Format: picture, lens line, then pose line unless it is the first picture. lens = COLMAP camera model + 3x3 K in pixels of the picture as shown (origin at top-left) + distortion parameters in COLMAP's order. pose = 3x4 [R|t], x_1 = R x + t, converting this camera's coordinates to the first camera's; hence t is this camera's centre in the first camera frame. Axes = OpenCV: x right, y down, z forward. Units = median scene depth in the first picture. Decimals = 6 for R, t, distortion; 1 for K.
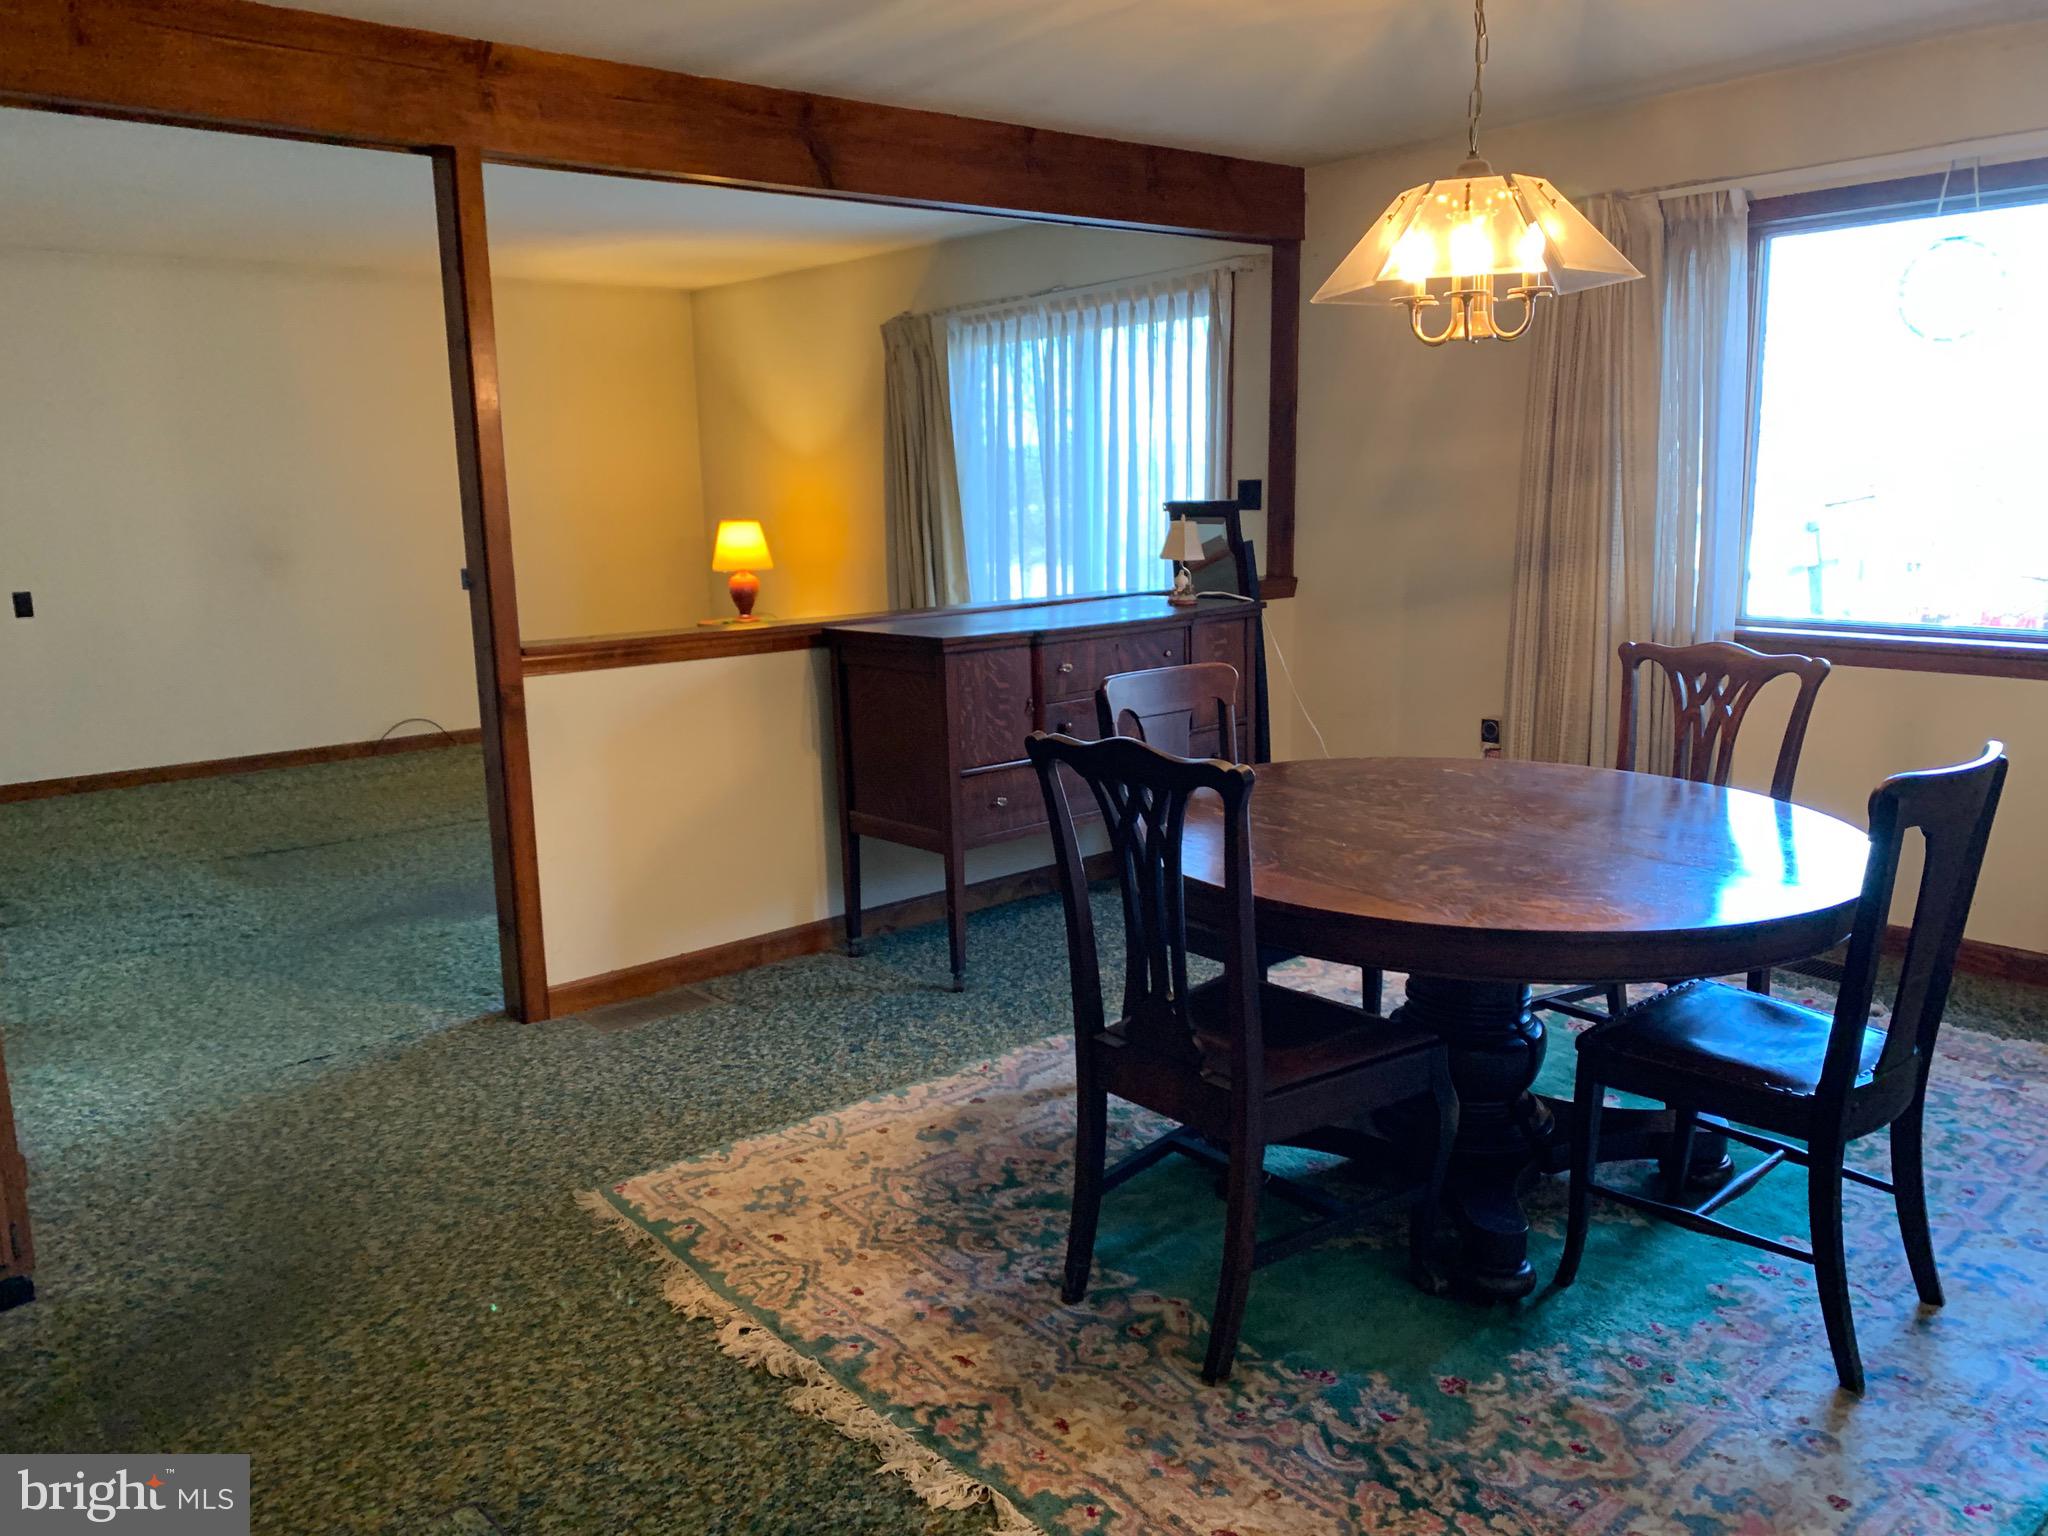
lens RADIAL K [[1564.2, 0, 1022.1], [0, 1564.2, 770.0], [0, 0, 1]] dist [0.055790, -0.074801]
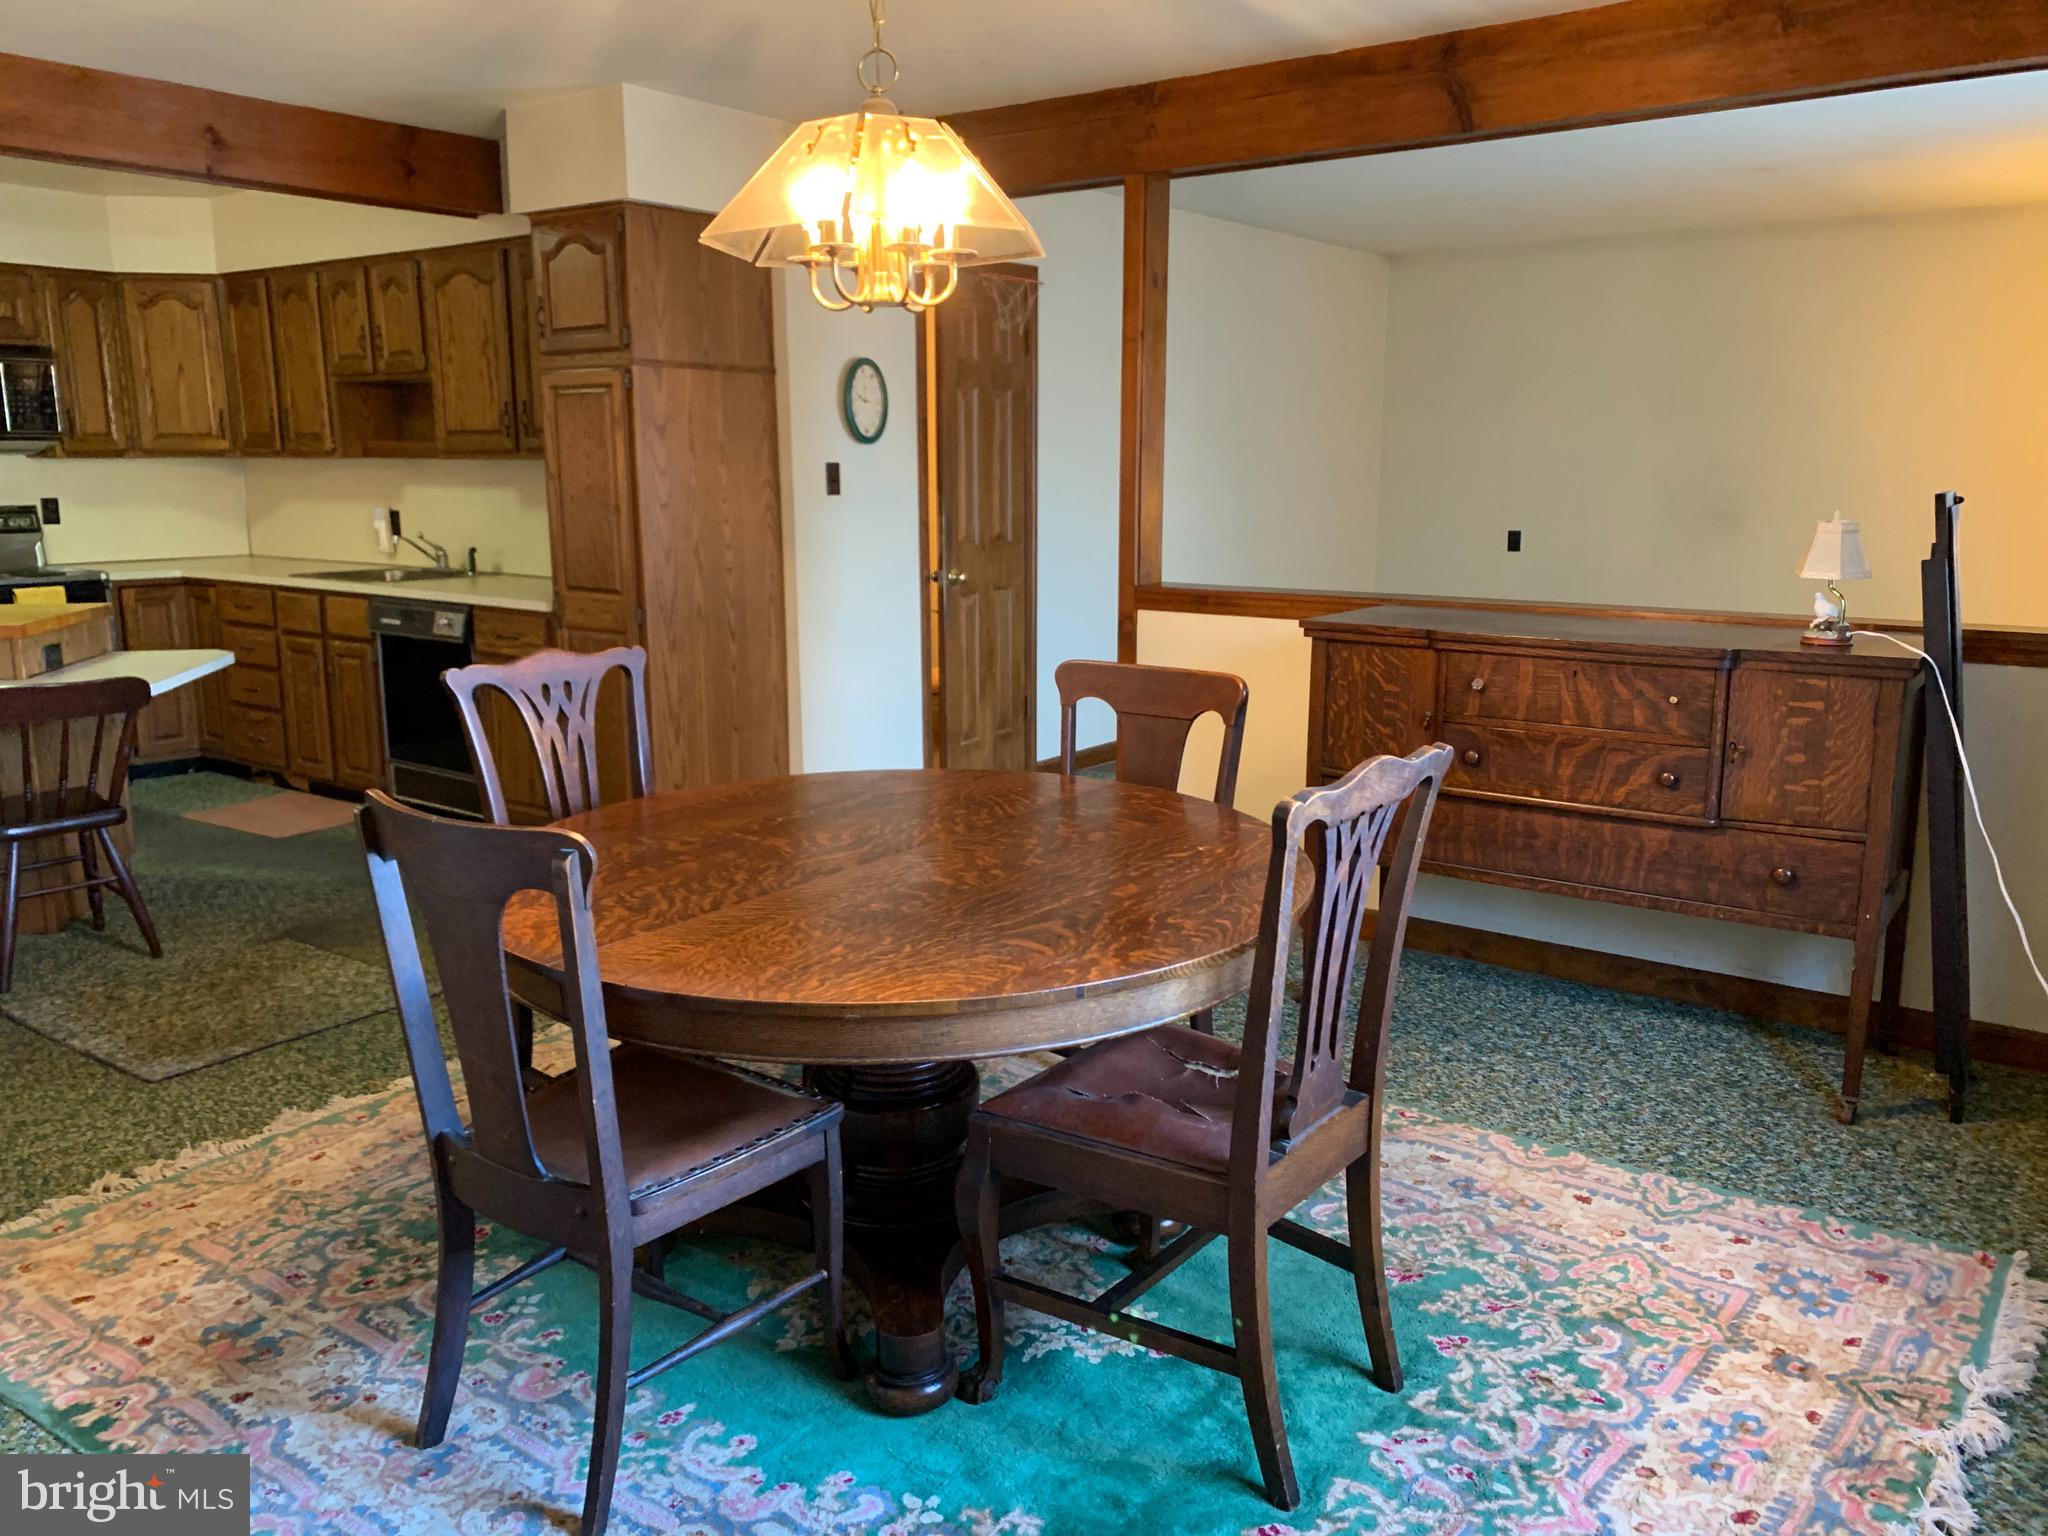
lens RADIAL K [[1564.2, 0, 1023.2], [0, 1564.2, 764.0], [0, 0, 1]] dist [0.055790, -0.074801]
pose [[0.202417, 0.212323, -0.956005, 0.905365], [-0.188436, 0.966416, 0.174737, -0.145773], [0.960999, 0.144776, 0.235628, 0.686225]]
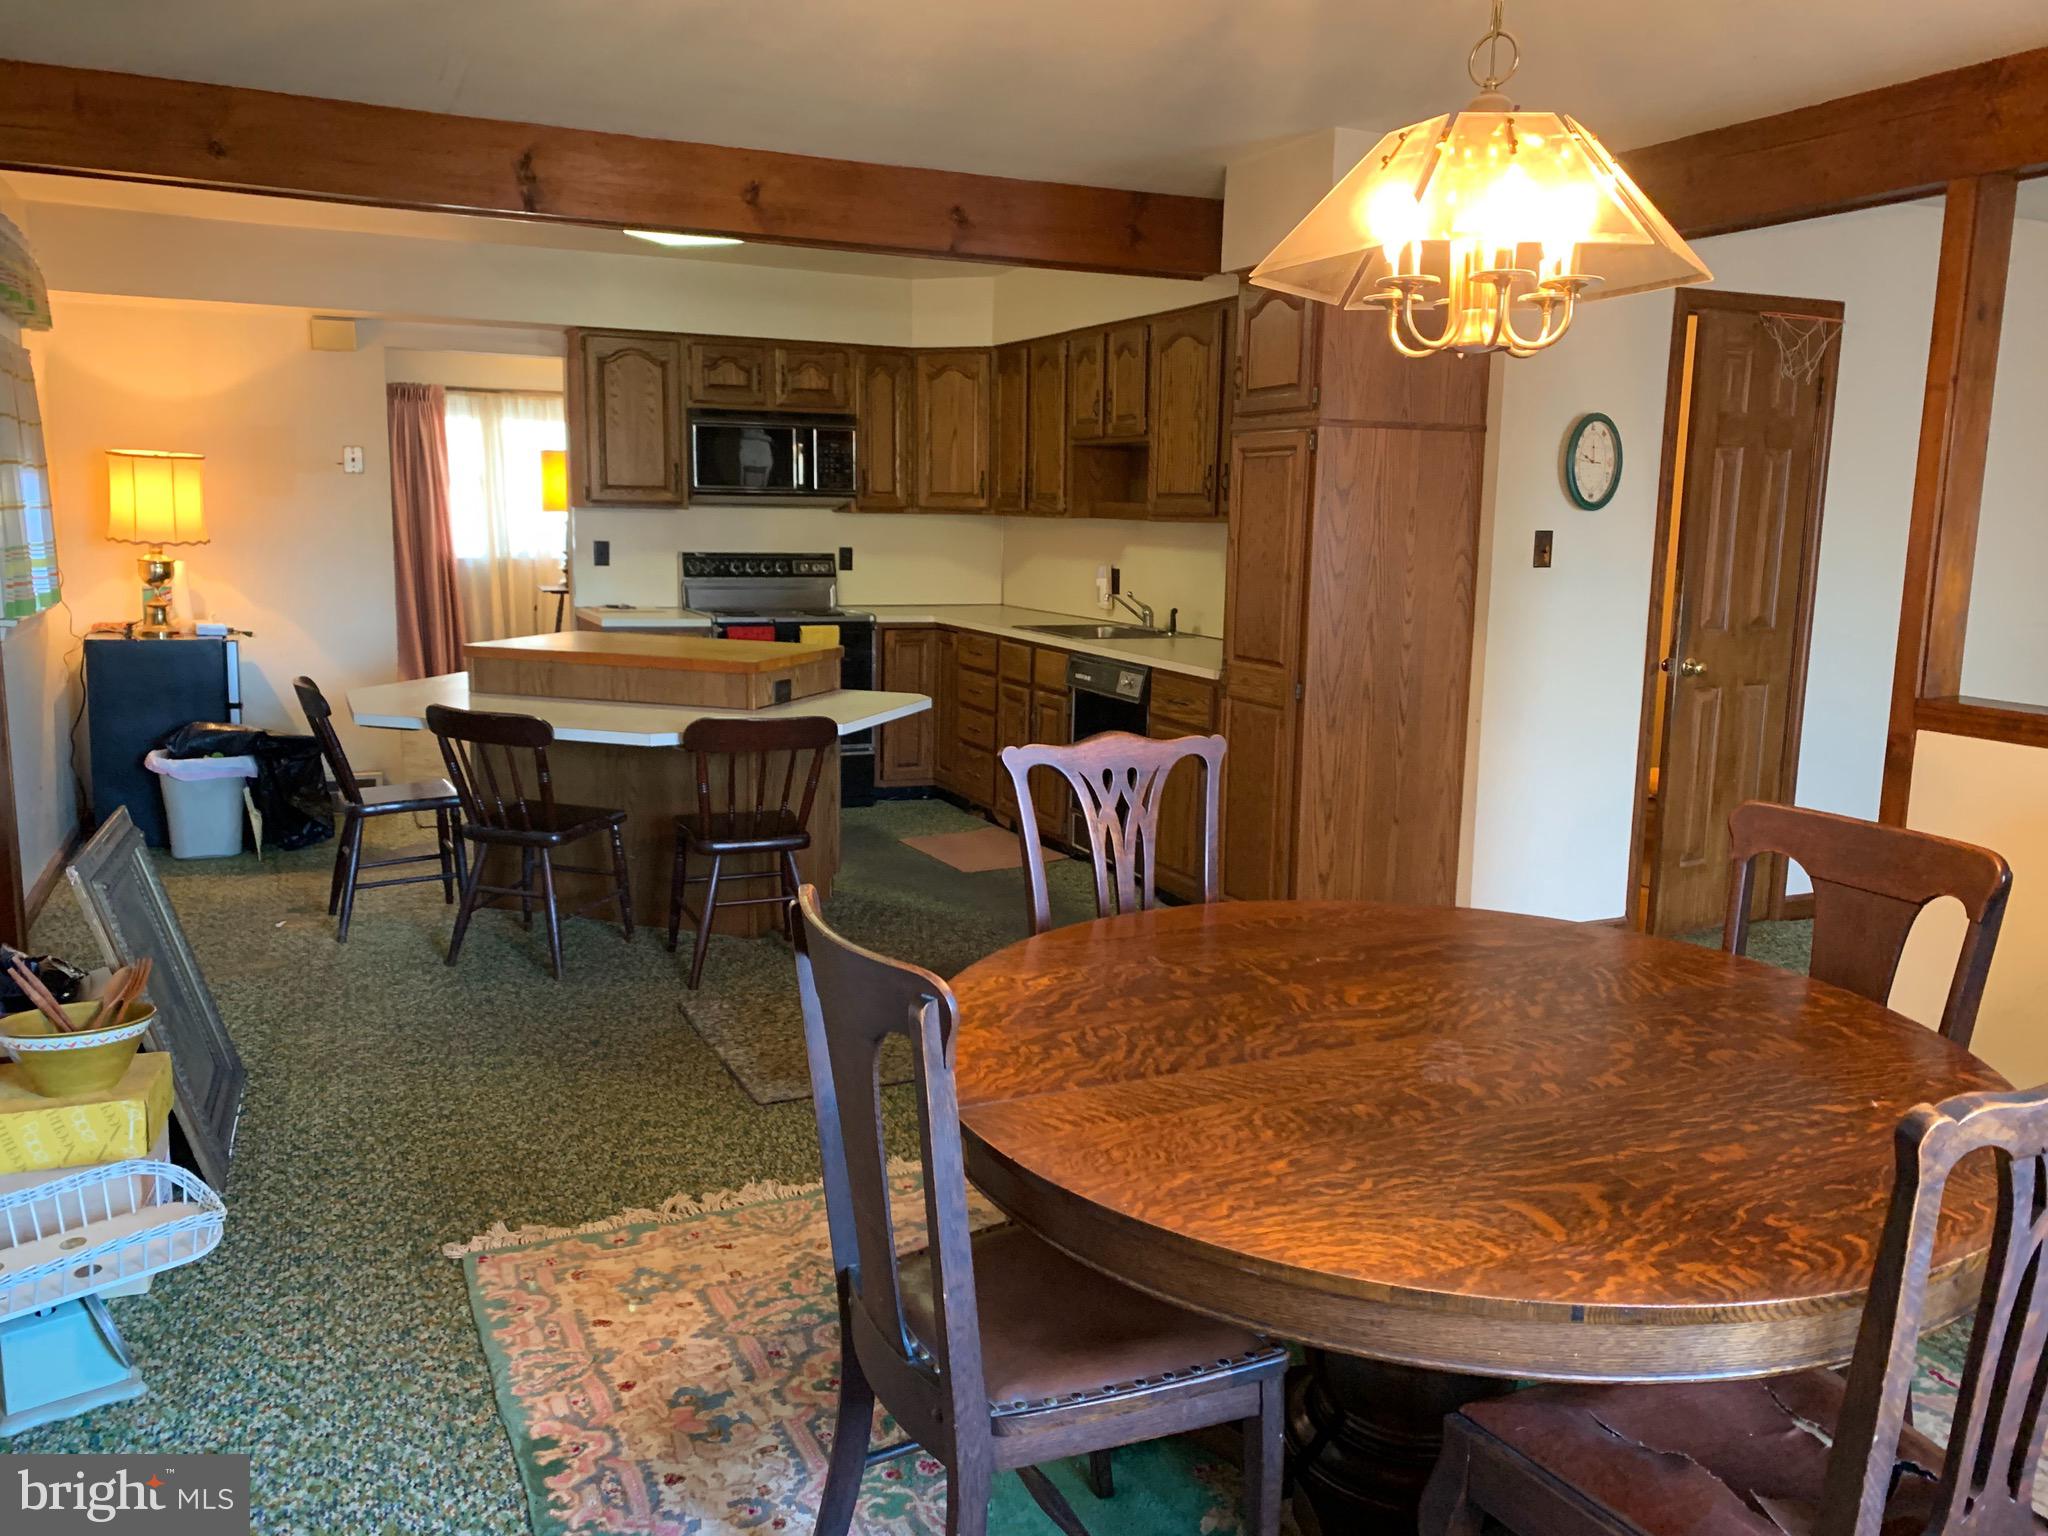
lens RADIAL K [[1564.2, 0, 1005.4], [0, 1564.2, 758.3], [0, 0, 1]] dist [0.055790, -0.074801]
pose [[-0.296247, 0.170915, -0.939695, 0.785197], [-0.190140, 0.953612, 0.233389, -0.168576], [0.935994, 0.247814, -0.250007, 0.776222]]
